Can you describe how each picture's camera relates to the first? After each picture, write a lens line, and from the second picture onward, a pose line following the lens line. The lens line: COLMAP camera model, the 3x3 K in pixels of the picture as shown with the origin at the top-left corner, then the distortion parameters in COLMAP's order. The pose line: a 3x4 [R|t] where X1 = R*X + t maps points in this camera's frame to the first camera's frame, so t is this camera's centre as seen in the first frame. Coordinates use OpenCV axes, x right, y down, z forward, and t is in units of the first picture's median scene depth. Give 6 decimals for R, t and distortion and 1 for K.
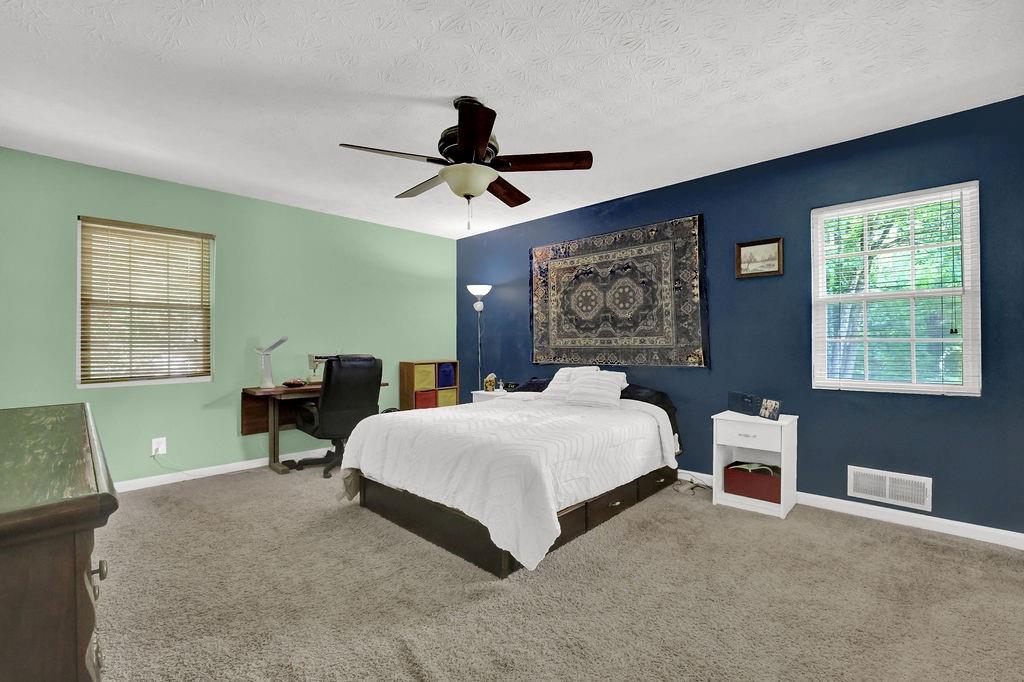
lens RADIAL K [[456.0, 0, 519.3], [0, 456.0, 342.3], [0, 0, 1]] dist [-0.014811, 0.006885]
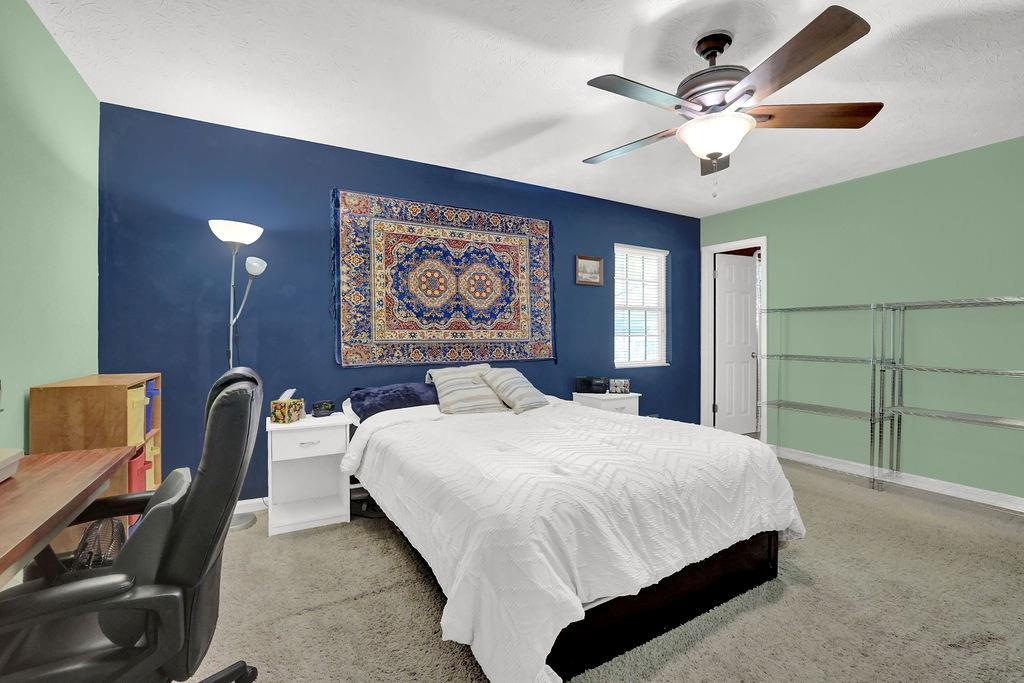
lens RADIAL K [[456.0, 0, 514.3], [0, 456.0, 337.7], [0, 0, 1]] dist [-0.014811, 0.006885]
pose [[0.284872, -0.000672, 0.958565, -0.602701], [-0.004867, 0.999986, 0.002147, 0.001624], [-0.958553, -0.005277, 0.284865, 0.666841]]
